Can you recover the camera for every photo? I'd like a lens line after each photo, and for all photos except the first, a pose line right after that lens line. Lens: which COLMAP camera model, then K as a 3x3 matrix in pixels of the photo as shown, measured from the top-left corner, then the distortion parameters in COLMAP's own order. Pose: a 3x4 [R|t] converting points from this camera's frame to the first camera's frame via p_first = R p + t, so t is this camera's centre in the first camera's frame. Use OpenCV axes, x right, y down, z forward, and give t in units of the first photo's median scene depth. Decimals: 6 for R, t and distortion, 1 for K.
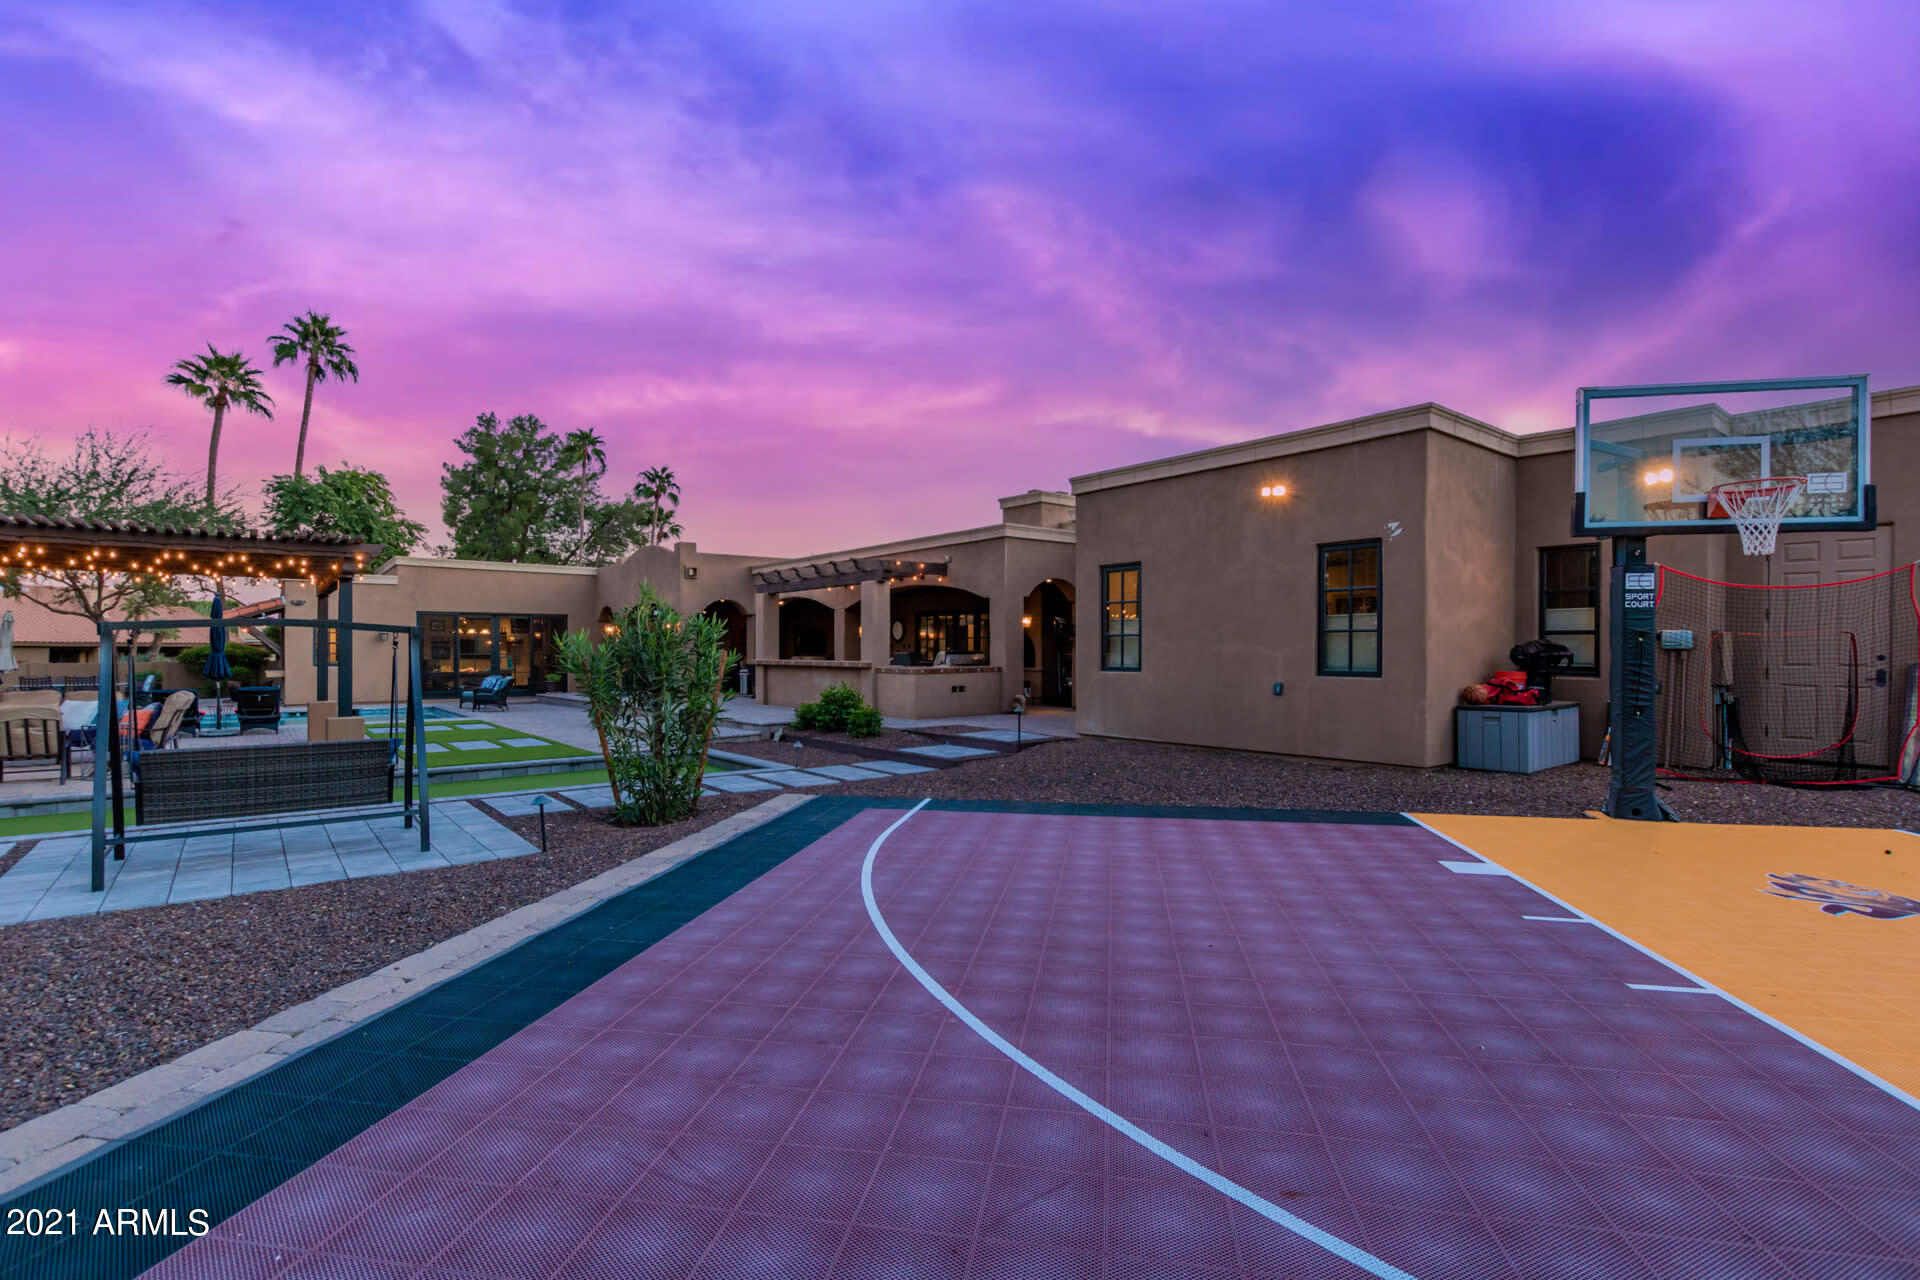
lens RADIAL K [[890.1, 0, 960.0], [0, 890.1, 640.0], [0, 0, 1]] dist [0.003934, 0.000138]
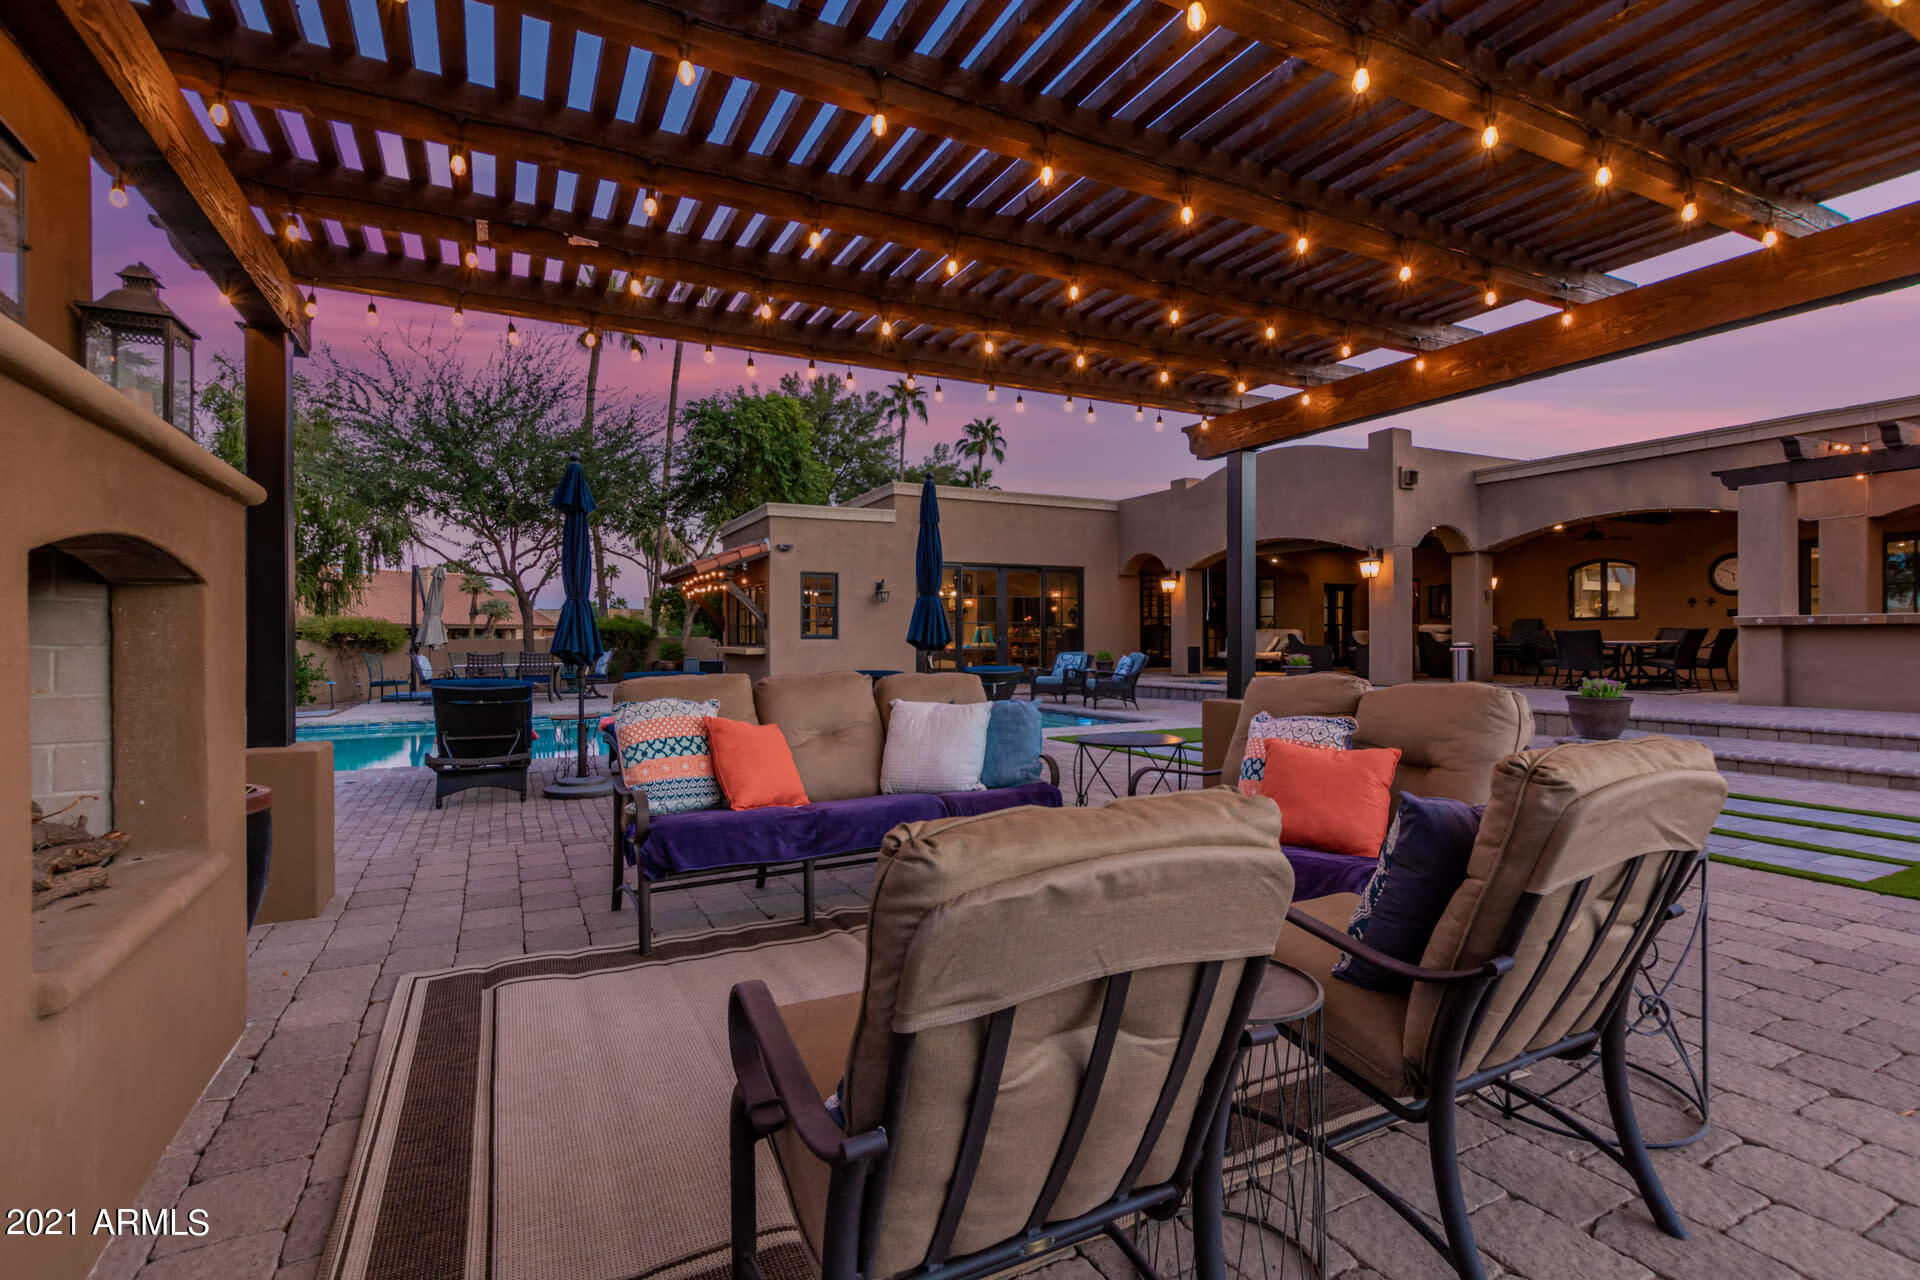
lens RADIAL K [[898.1, 0, 960.0], [0, 898.1, 640.0], [0, 0, 1]] dist [0.000496, 0.000121]
pose [[0.977245, -0.003921, -0.212077, -0.705727], [0.007880, 0.999810, 0.017826, 0.027938], [0.211967, -0.019092, 0.977090, 0.528109]]
